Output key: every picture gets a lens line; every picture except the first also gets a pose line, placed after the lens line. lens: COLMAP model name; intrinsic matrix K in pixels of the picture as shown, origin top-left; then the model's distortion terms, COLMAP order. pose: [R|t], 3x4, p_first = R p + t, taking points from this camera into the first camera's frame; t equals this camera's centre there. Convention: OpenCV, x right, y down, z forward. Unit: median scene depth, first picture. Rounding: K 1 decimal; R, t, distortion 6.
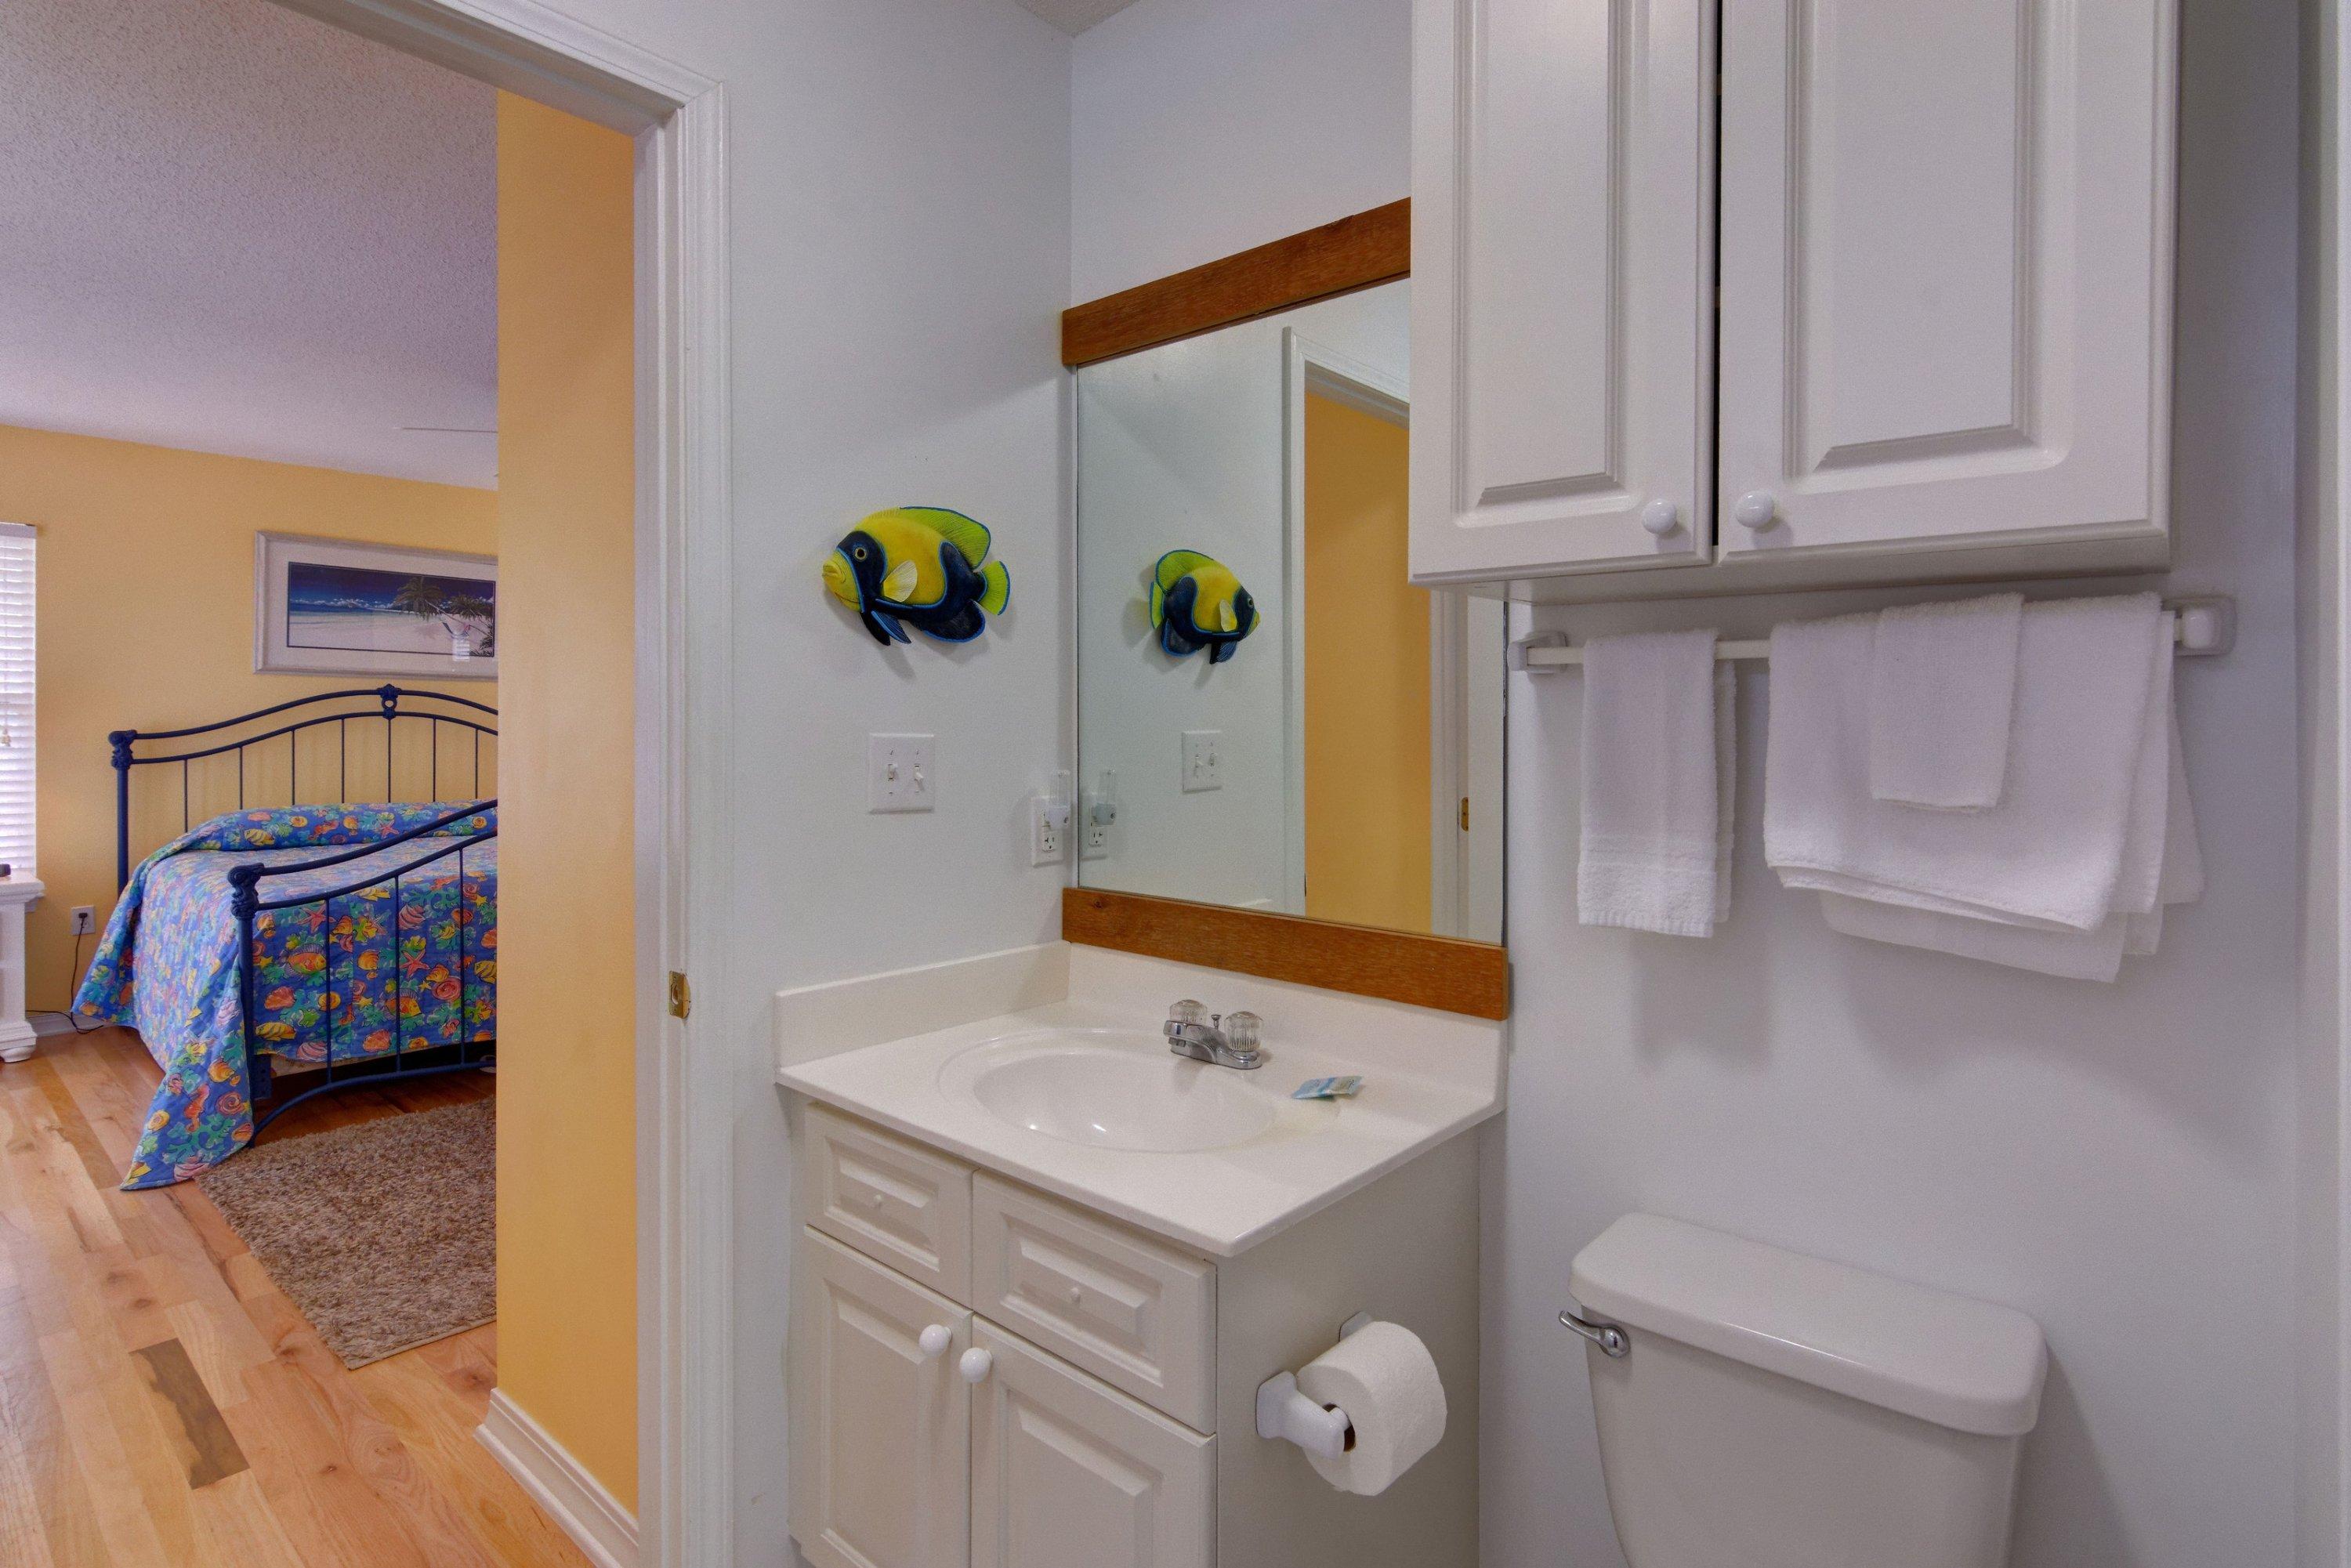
lens RADIAL K [[1164.2, 0, 1174.8], [0, 1164.2, 719.0], [0, 0, 1]] dist [0.000342, 0.000539]
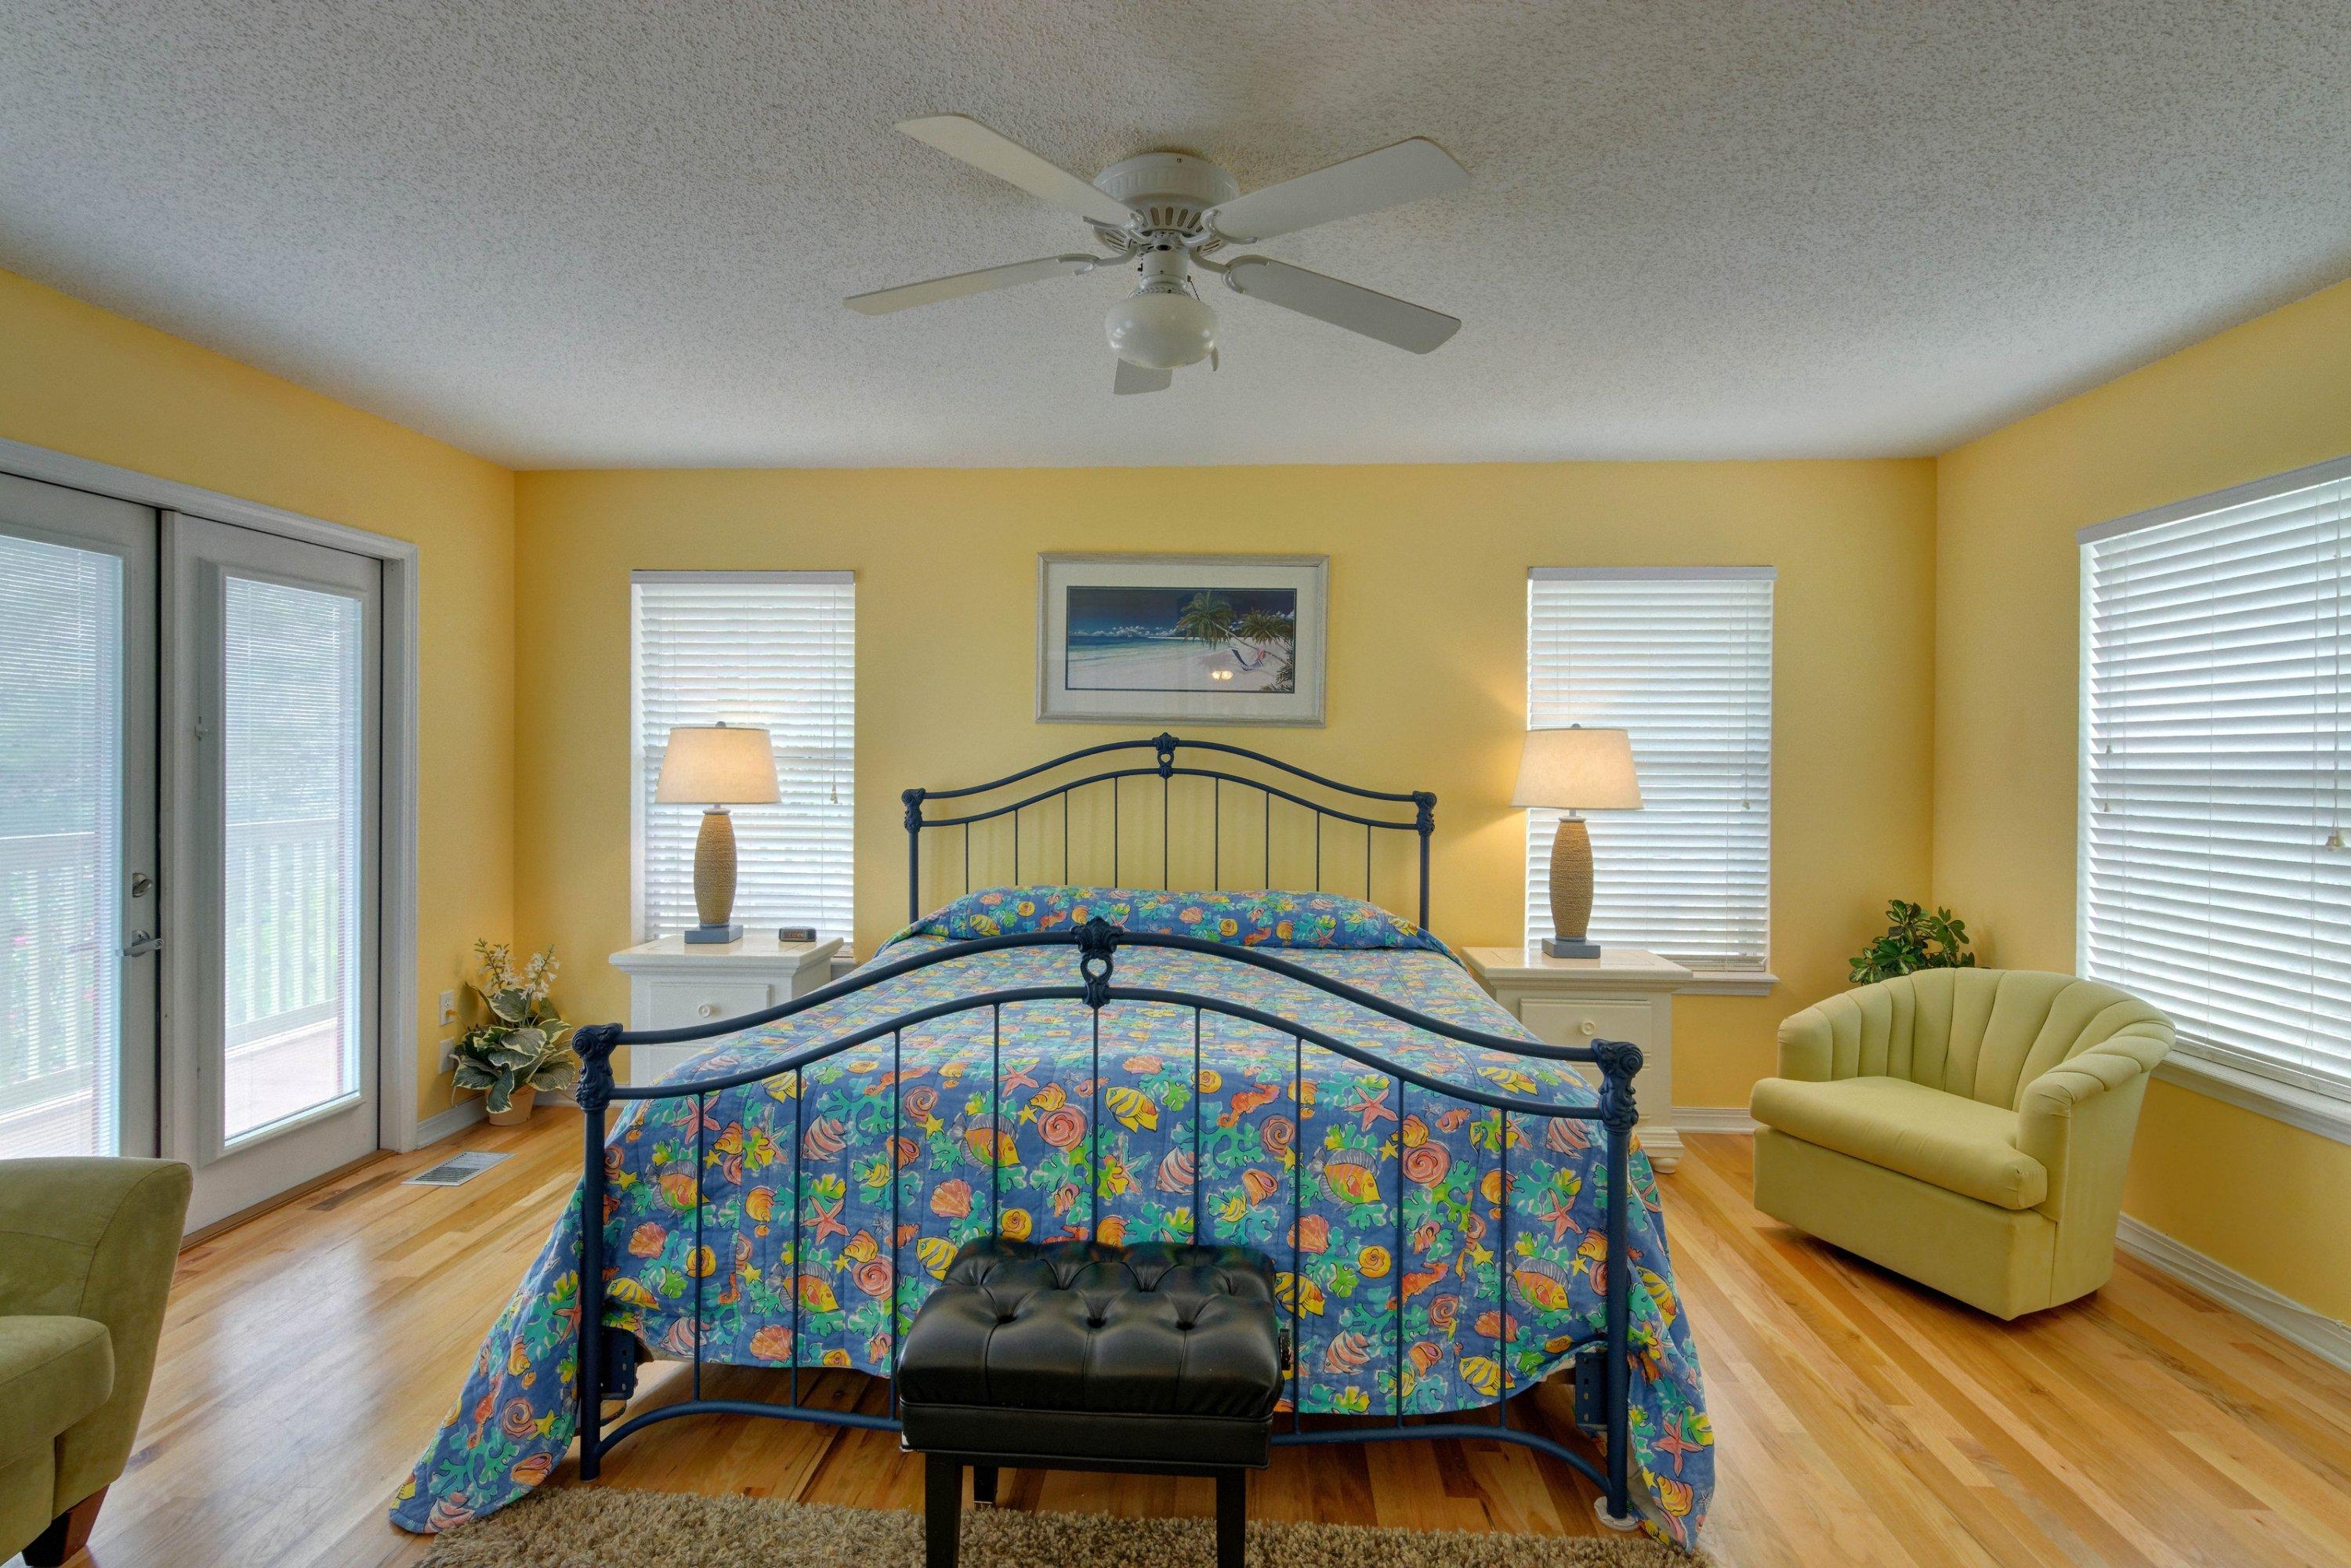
lens RADIAL K [[1137.9, 0, 1181.1], [0, 1137.9, 757.8], [0, 0, 1]] dist [0.002301, -0.000307]
pose [[0.610870, 0.004481, -0.791718, -0.087121], [-0.005449, 0.999984, 0.001456, -0.017992], [0.791712, 0.003424, 0.610885, 0.683584]]
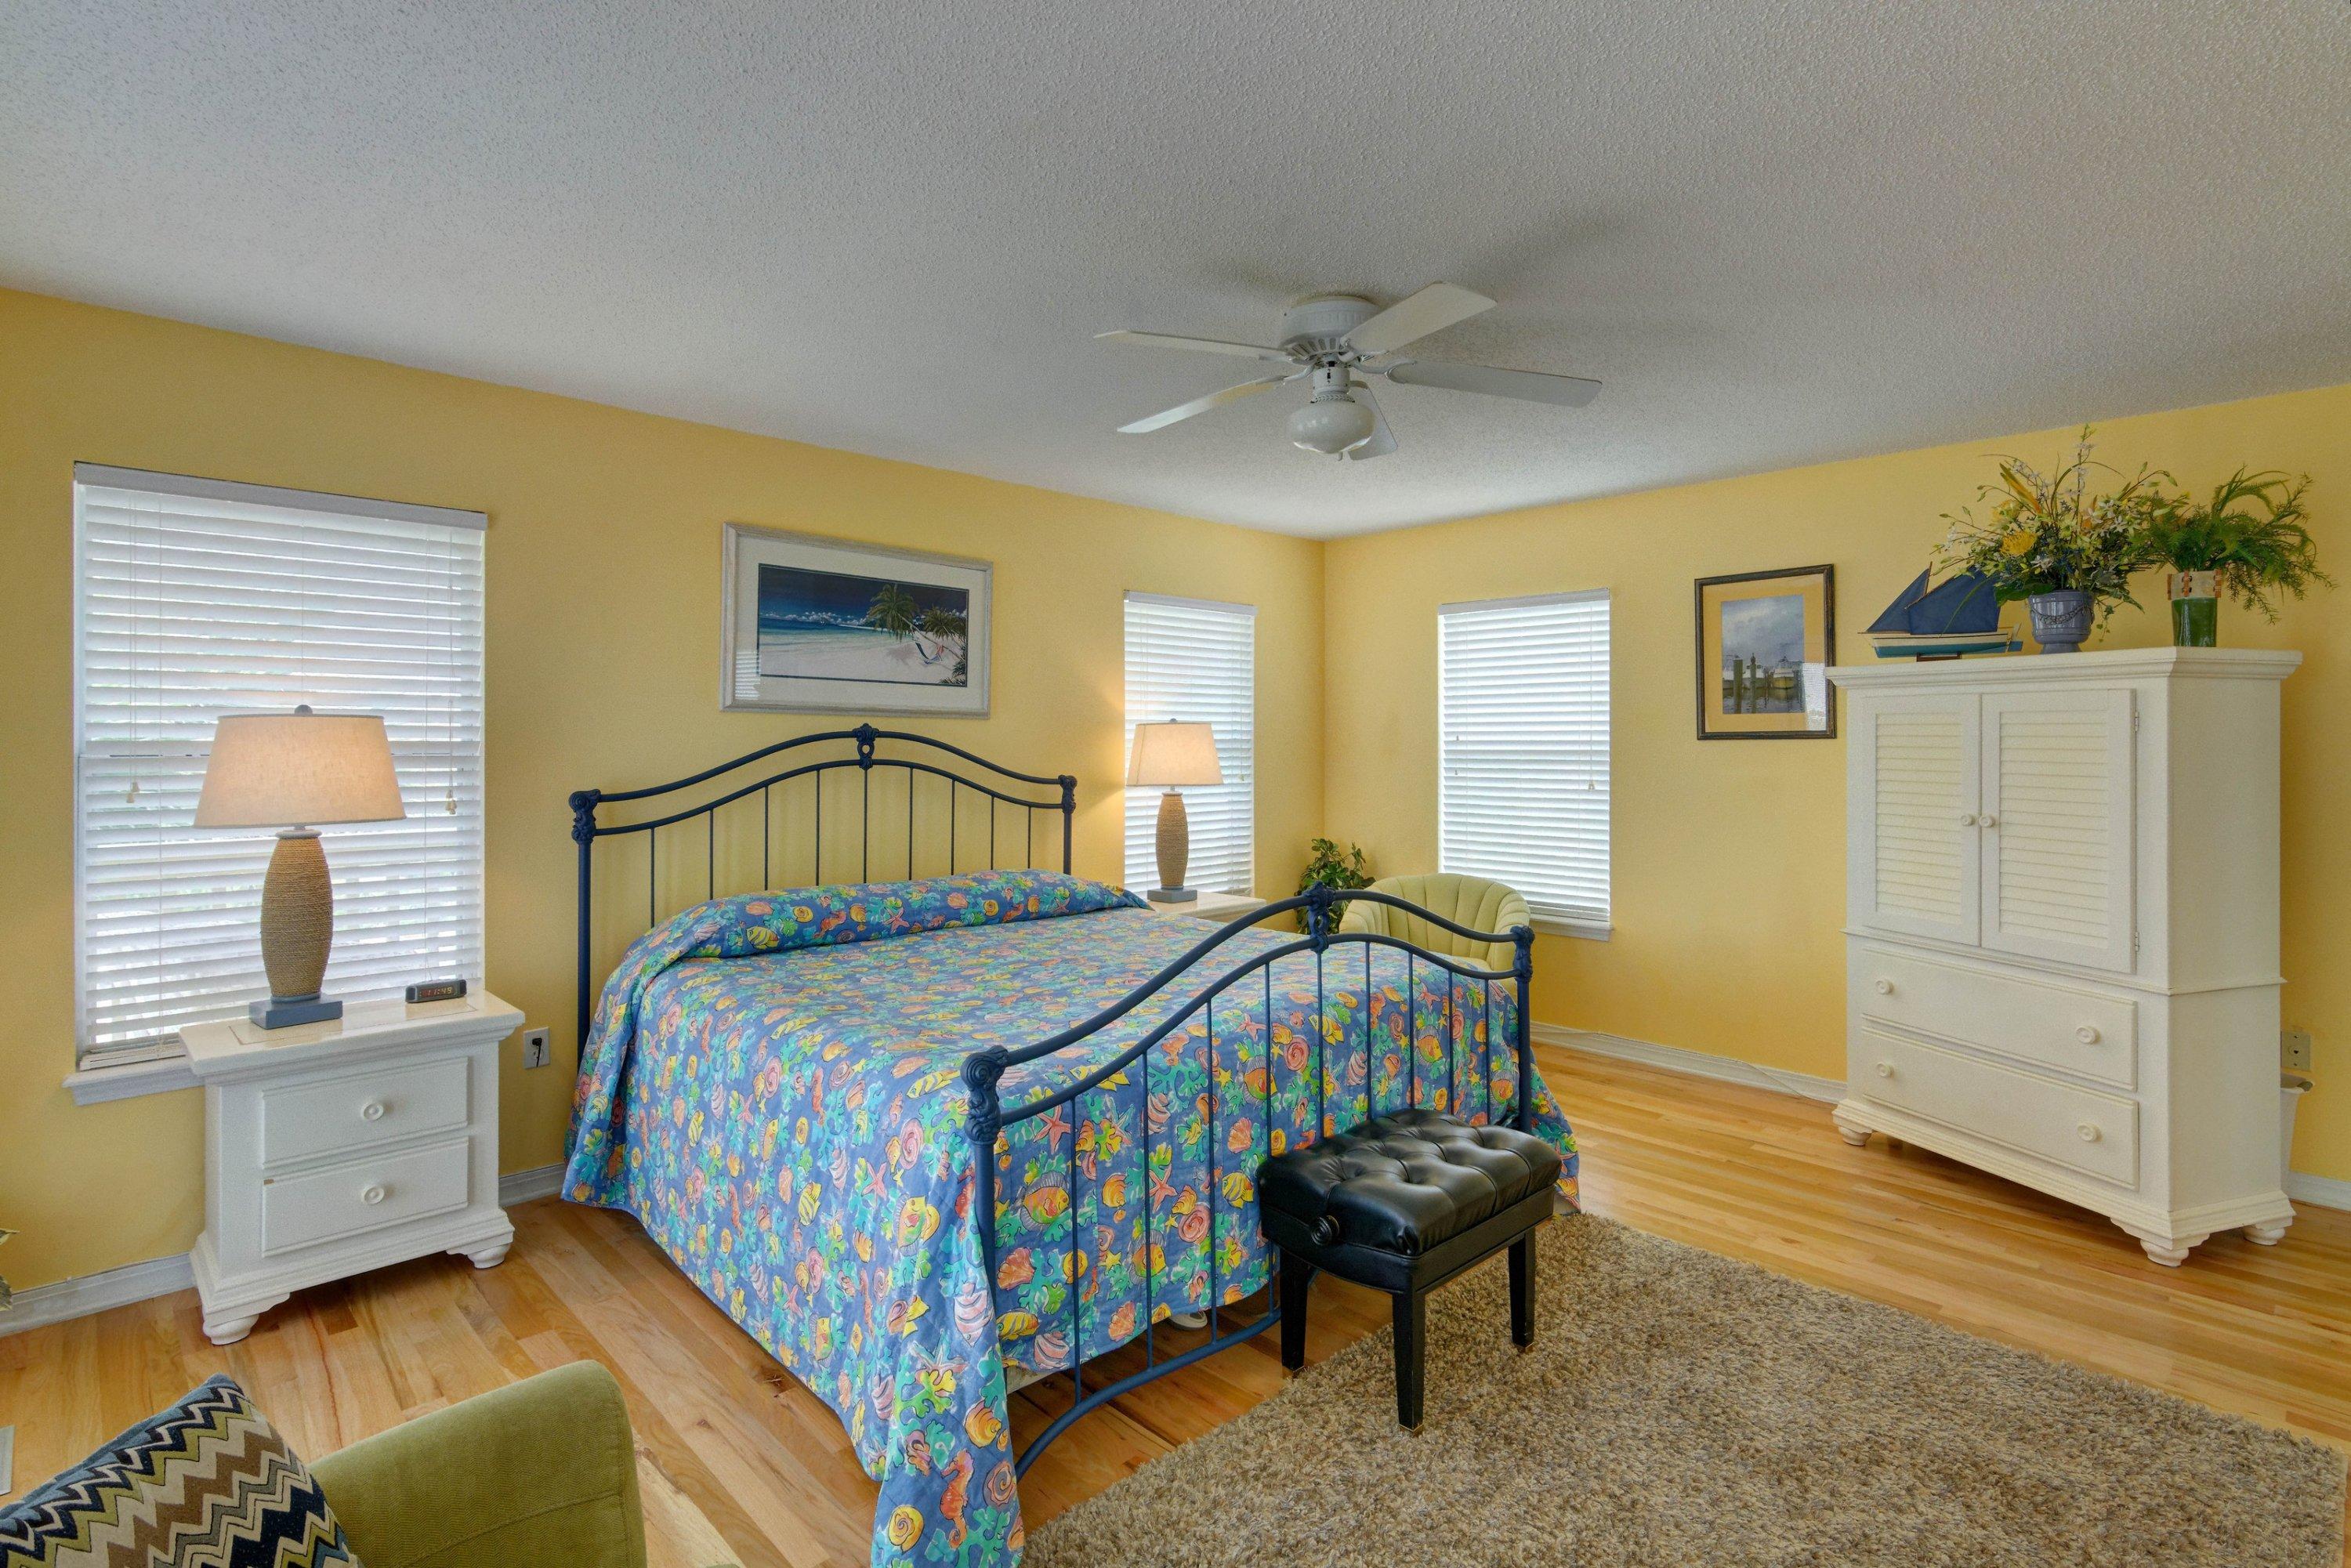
lens RADIAL K [[1140.6, 0, 1174.7], [0, 1140.6, 737.4], [0, 0, 1]] dist [0.004592, 0.000146]
pose [[0.996277, 0.000917, -0.086201, -0.510658], [-0.000897, 1.000000, 0.000261, -0.026588], [0.086202, -0.000182, 0.996278, 0.338813]]
